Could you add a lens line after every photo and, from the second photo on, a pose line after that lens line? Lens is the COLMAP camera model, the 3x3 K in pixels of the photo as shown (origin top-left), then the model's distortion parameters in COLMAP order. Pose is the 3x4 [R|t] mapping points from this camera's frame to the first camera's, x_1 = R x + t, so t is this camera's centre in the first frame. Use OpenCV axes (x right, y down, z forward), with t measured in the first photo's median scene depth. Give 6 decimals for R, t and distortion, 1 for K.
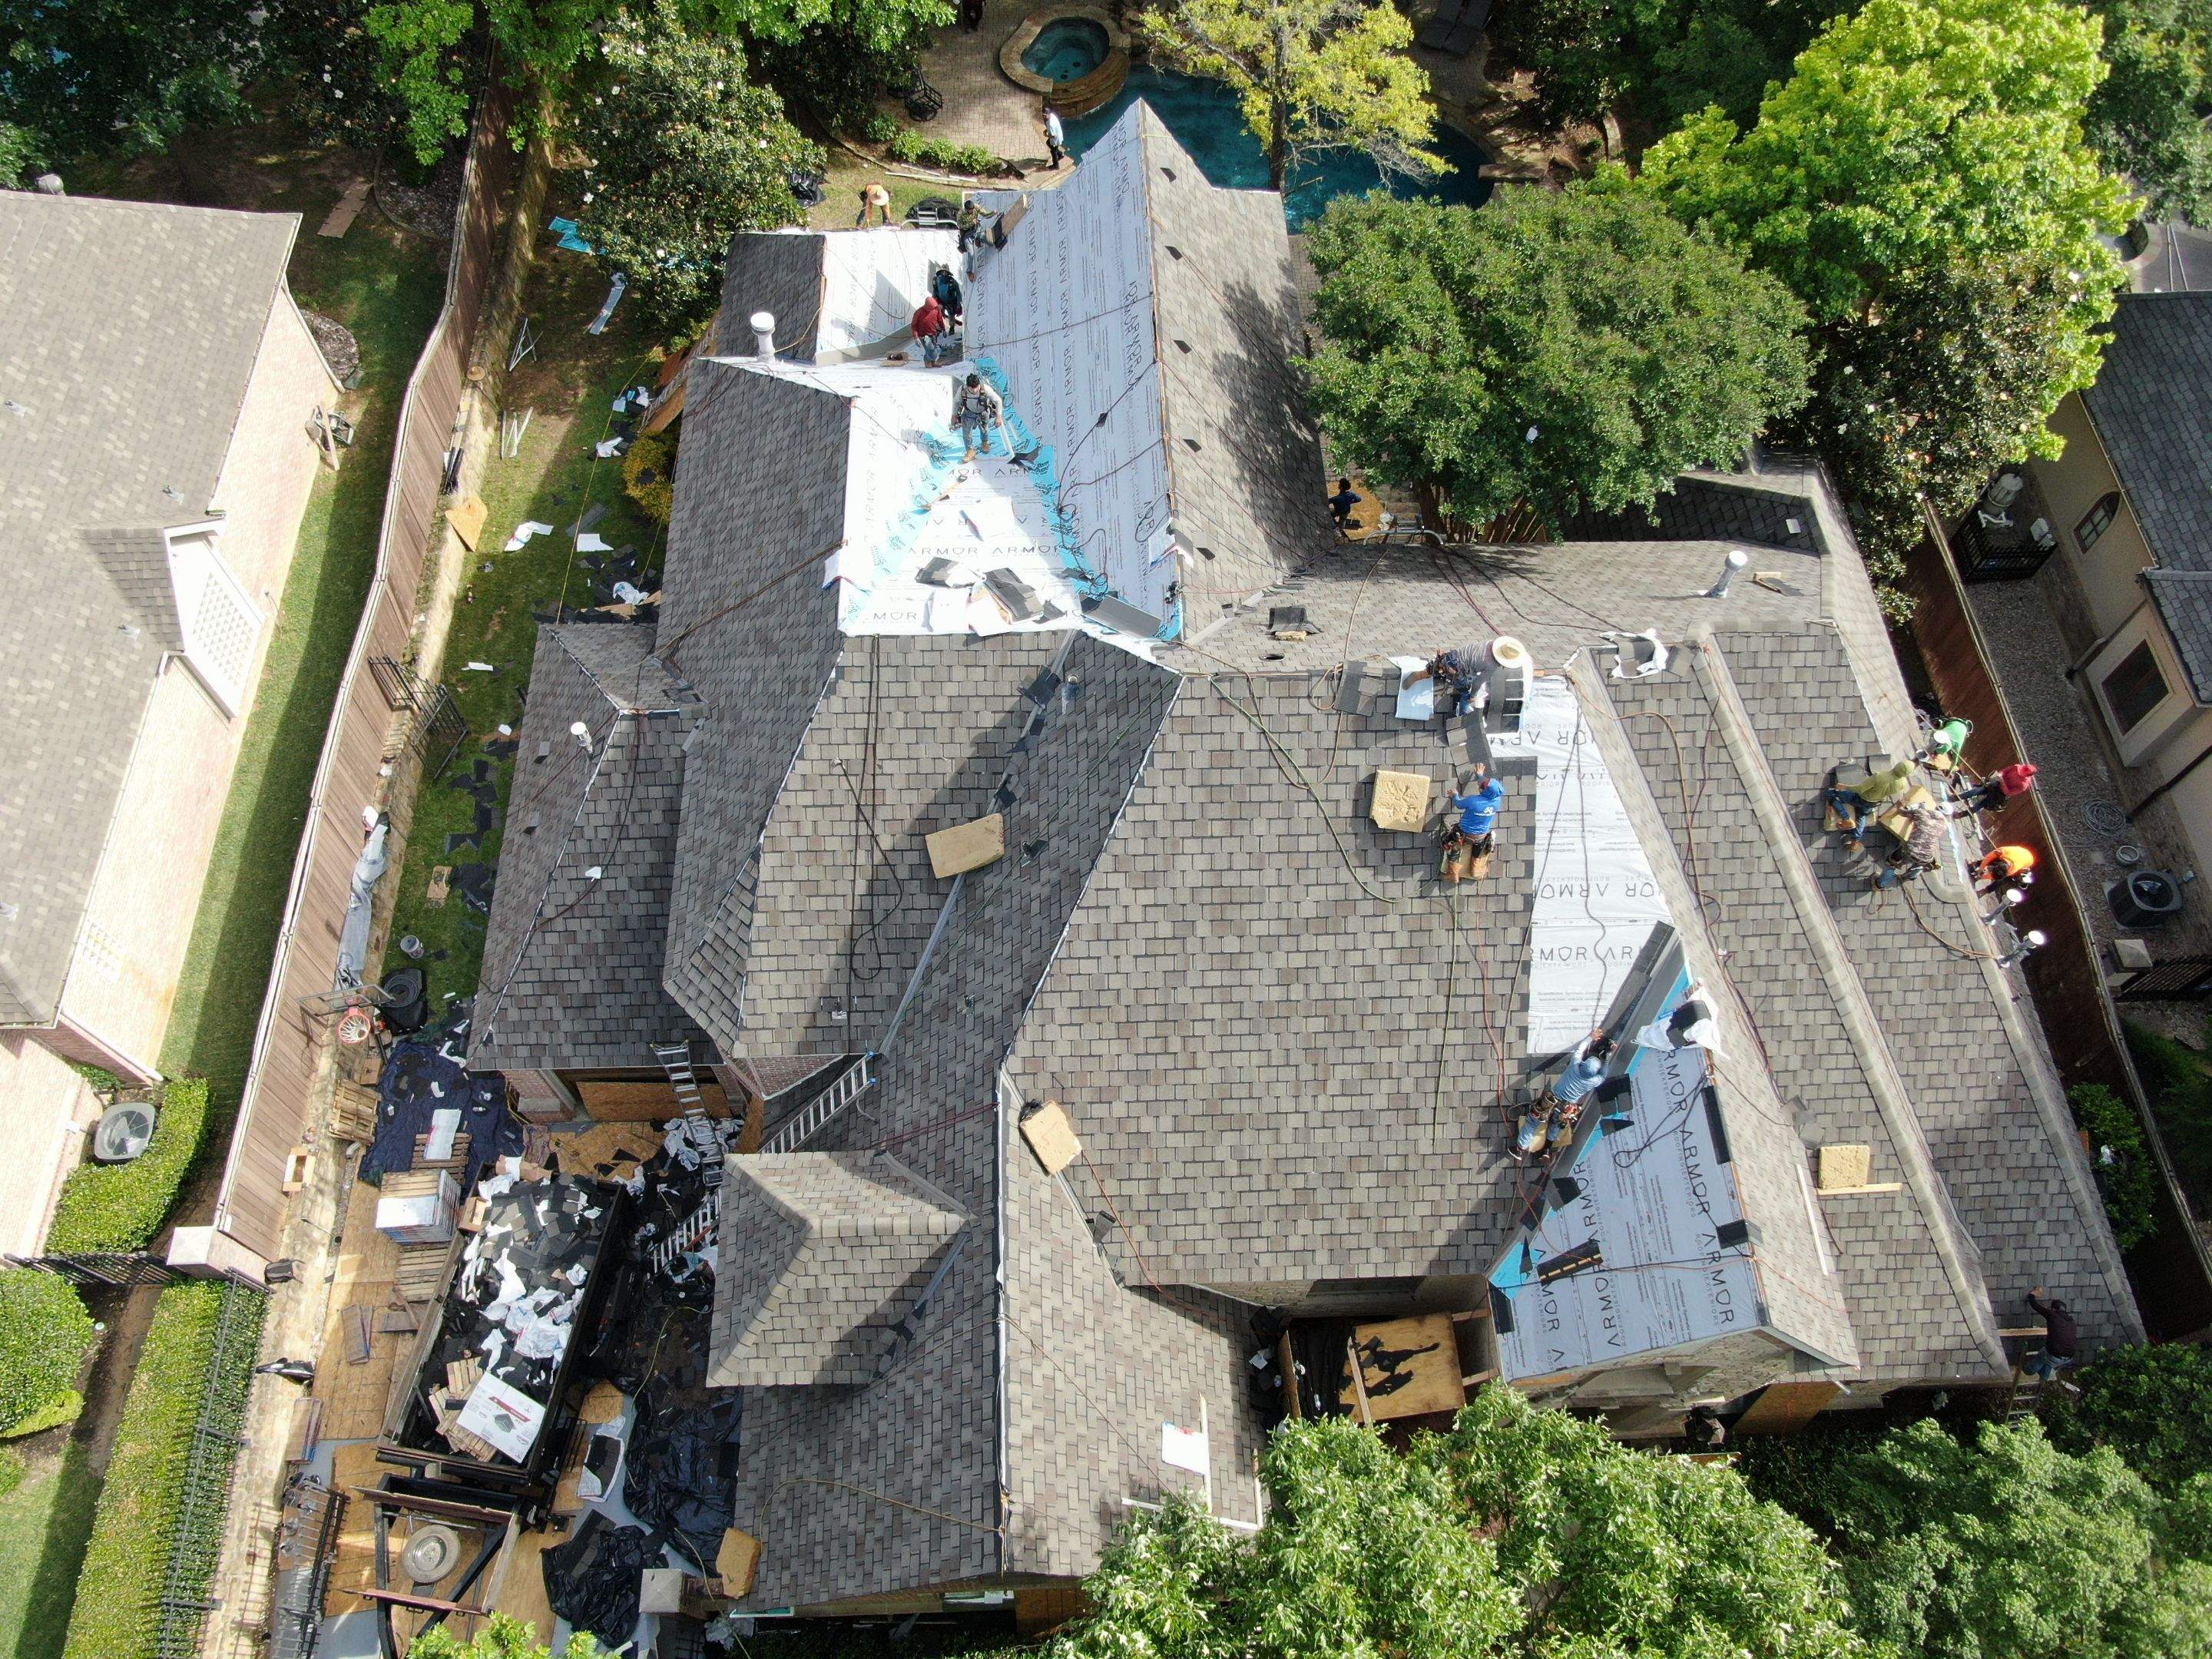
lens RADIAL K [[1597.9, 0, 1102.1], [0, 1597.9, 829.7], [0, 0, 1]] dist [-0.024582, 0.012261]
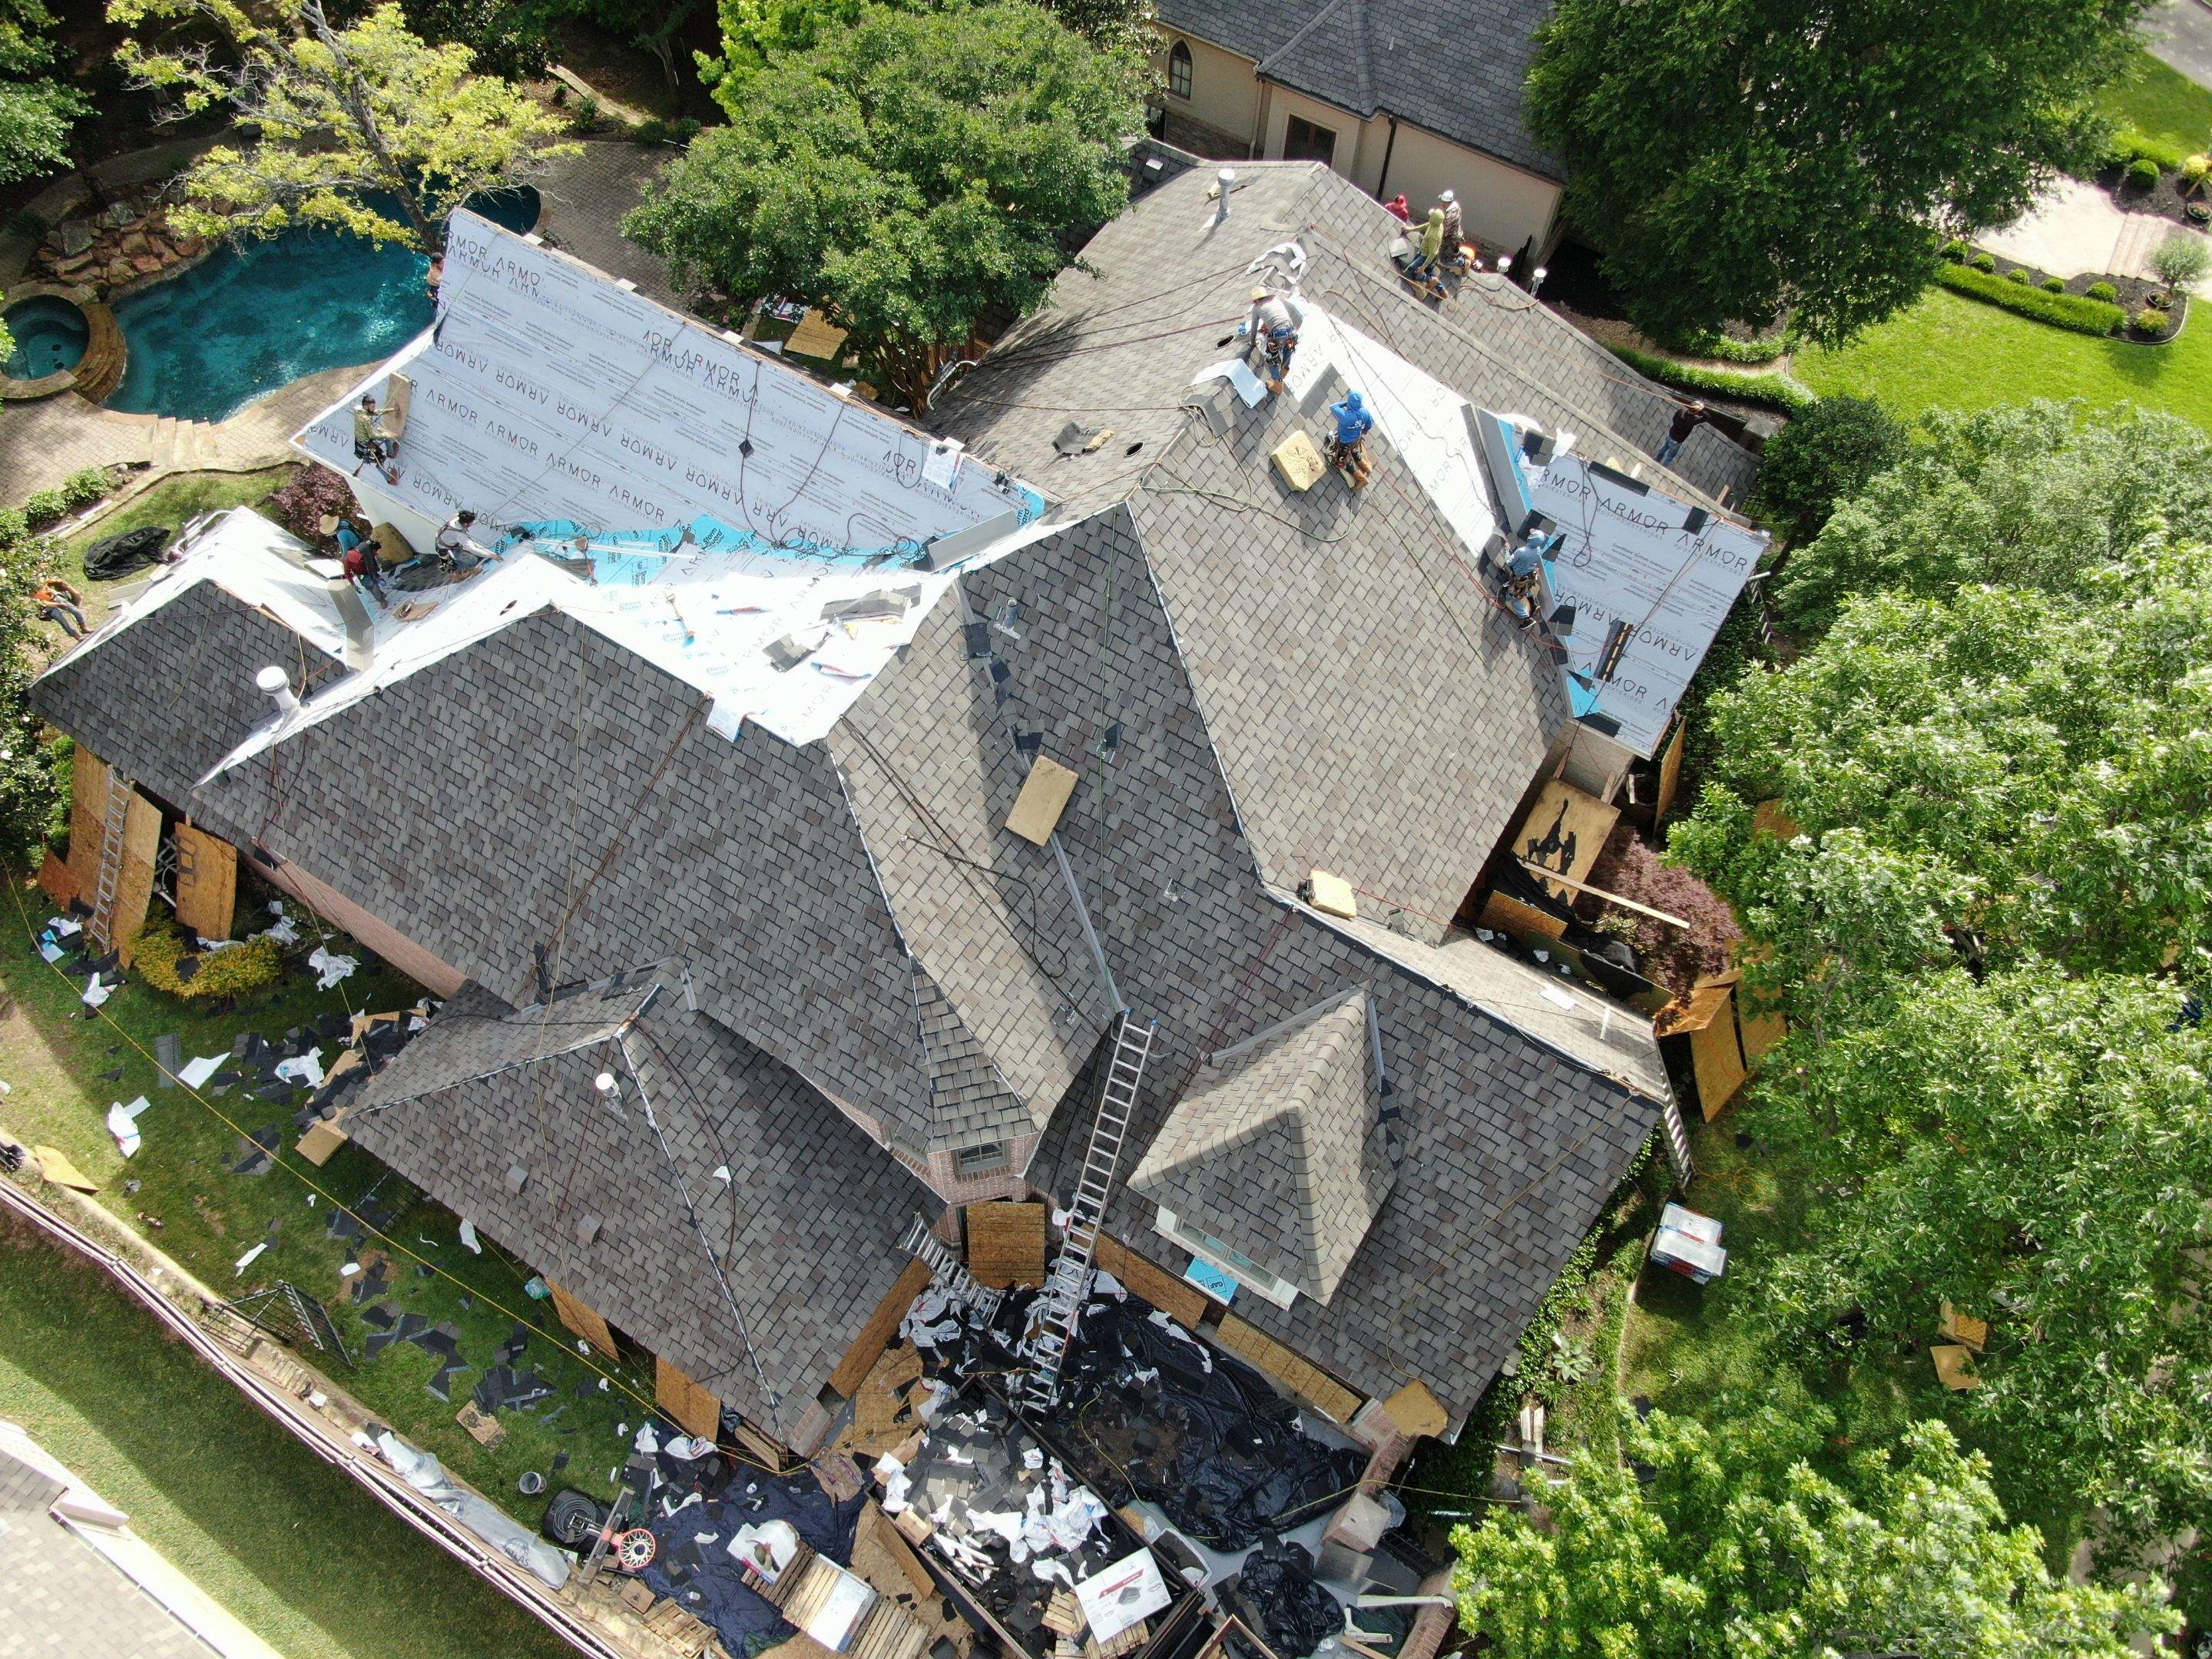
lens RADIAL K [[1597.9, 0, 1102.1], [0, 1597.9, 829.7], [0, 0, 1]] dist [-0.024582, 0.012261]
pose [[0.557646, -0.723522, 0.406874, -0.479845], [0.714470, 0.667892, 0.208452, -0.159031], [-0.422568, 0.174457, 0.889382, 0.081647]]
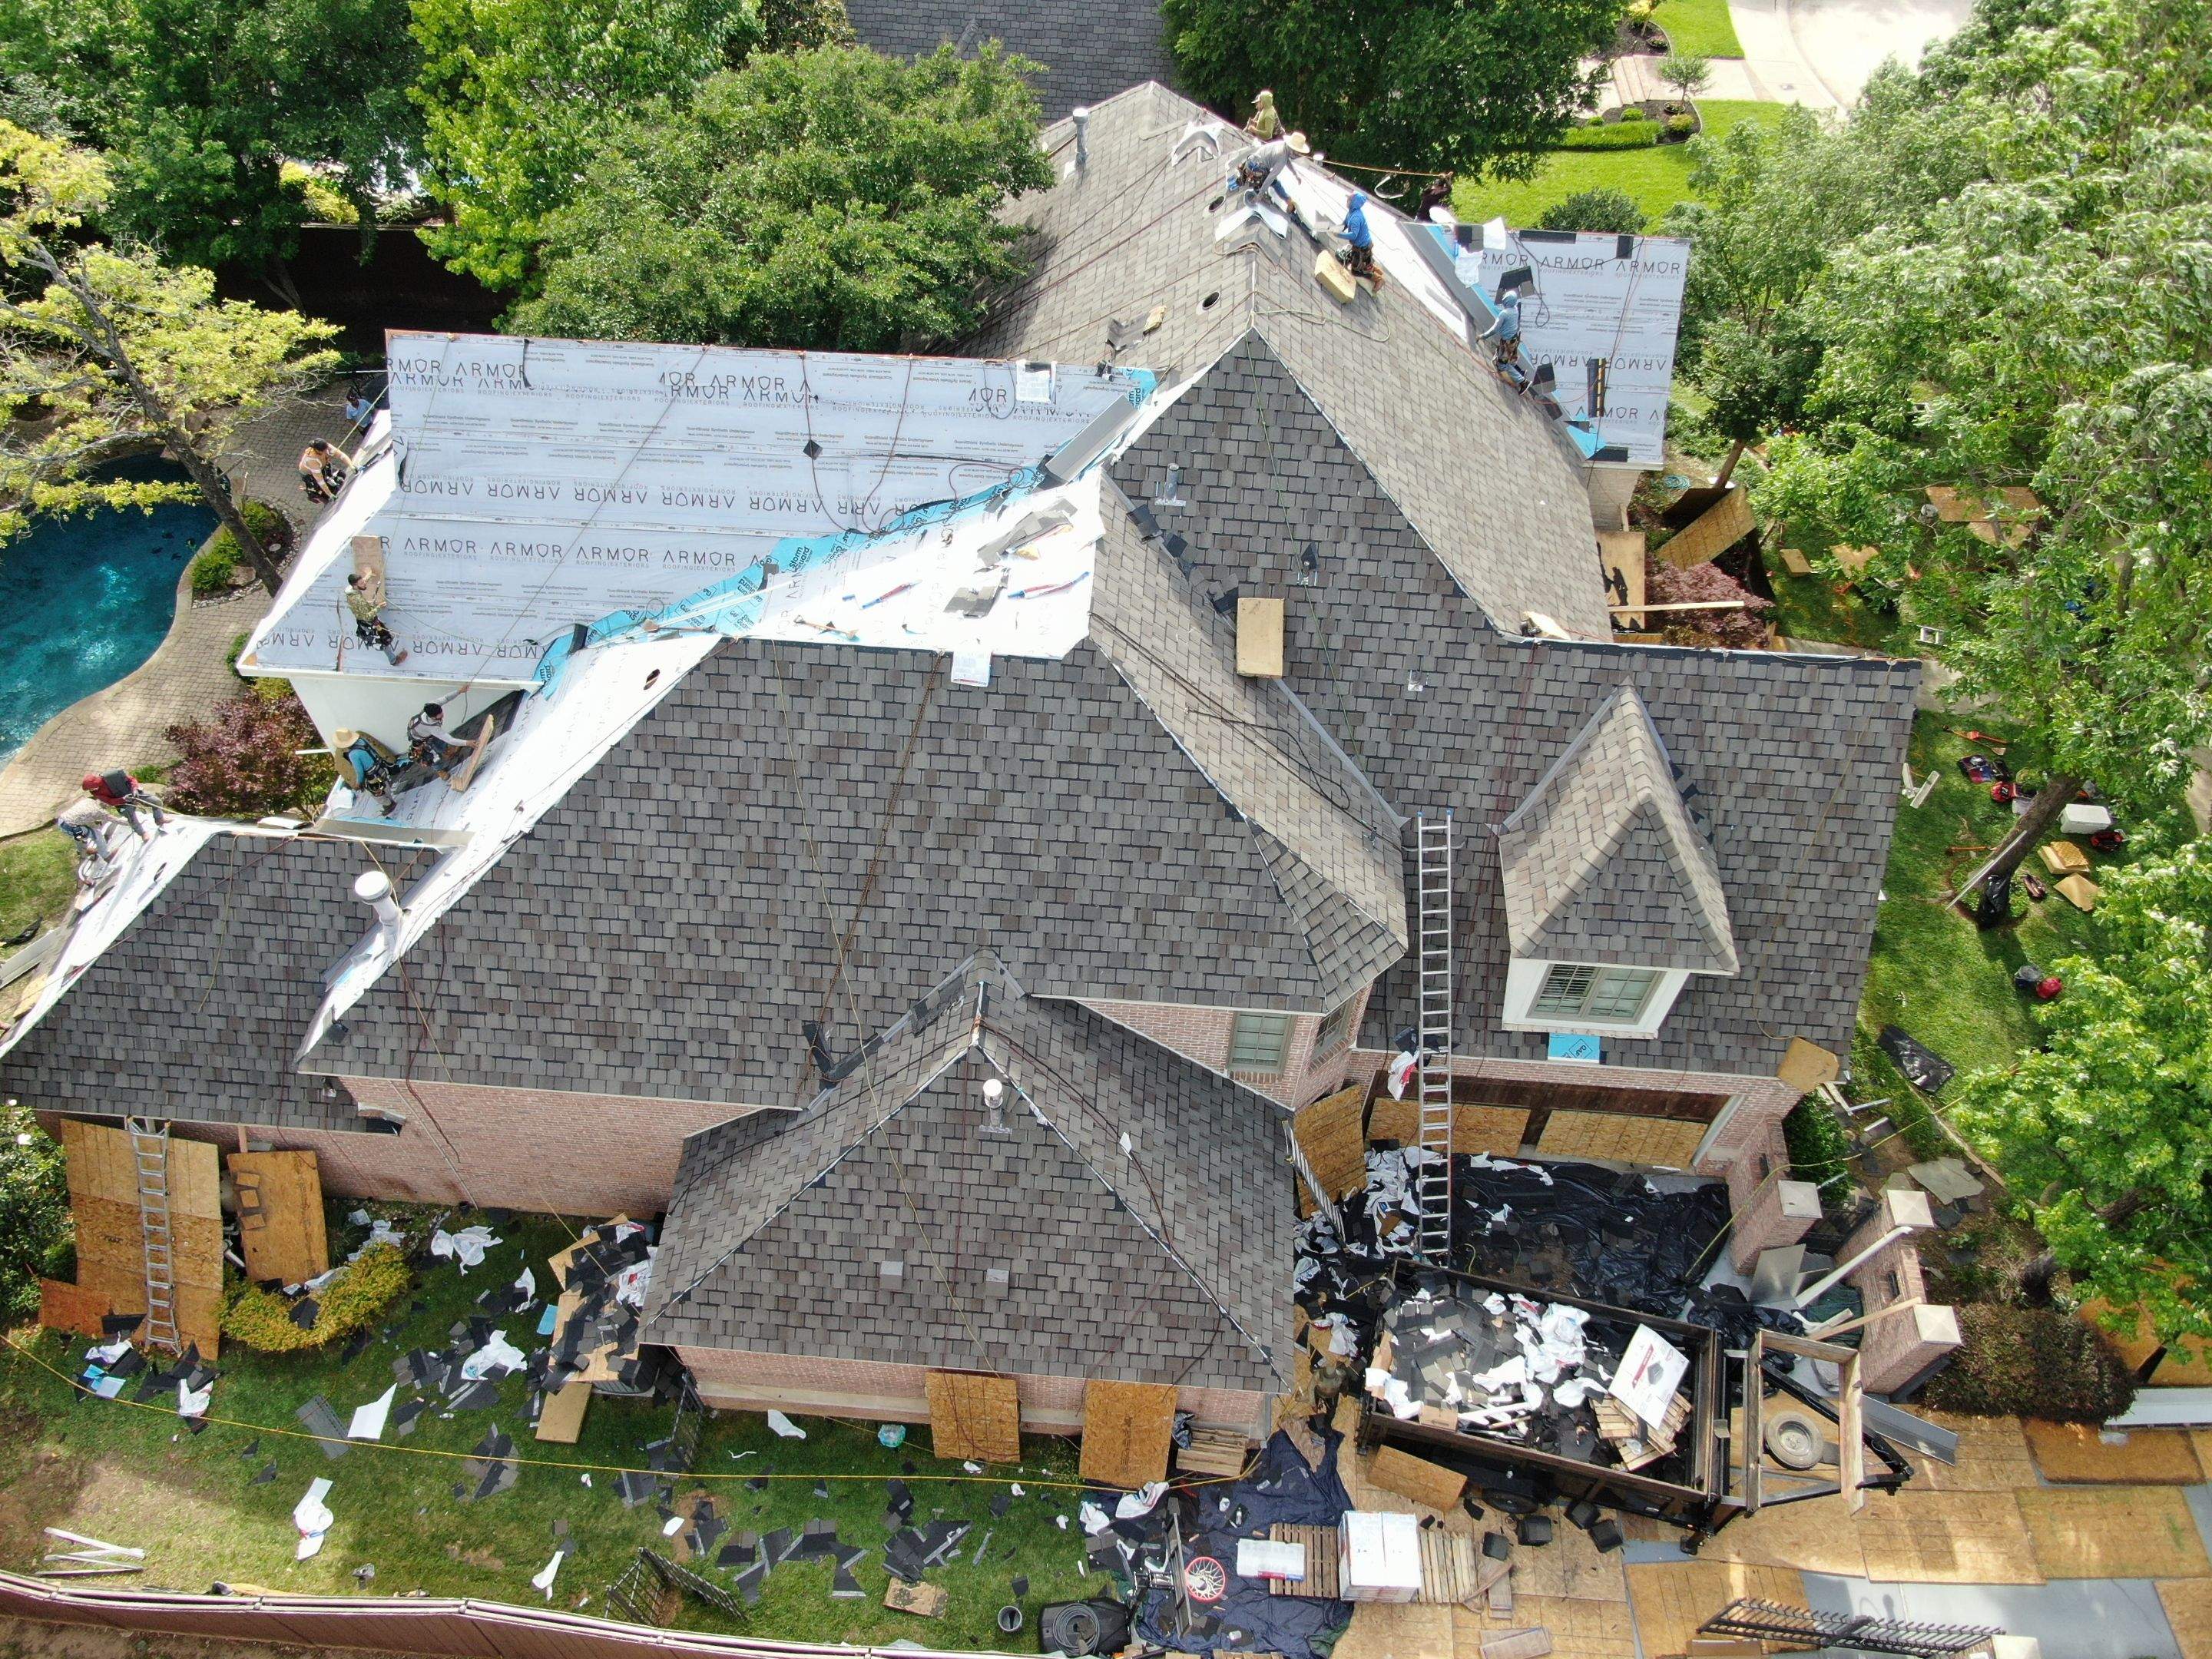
lens RADIAL K [[1597.9, 0, 1102.1], [0, 1597.9, 829.7], [0, 0, 1]] dist [-0.024582, 0.012261]
pose [[0.104734, -0.800773, 0.589740, -0.767053], [0.859033, 0.371636, 0.352064, -0.384280], [-0.501092, 0.469733, 0.726813, 0.363400]]
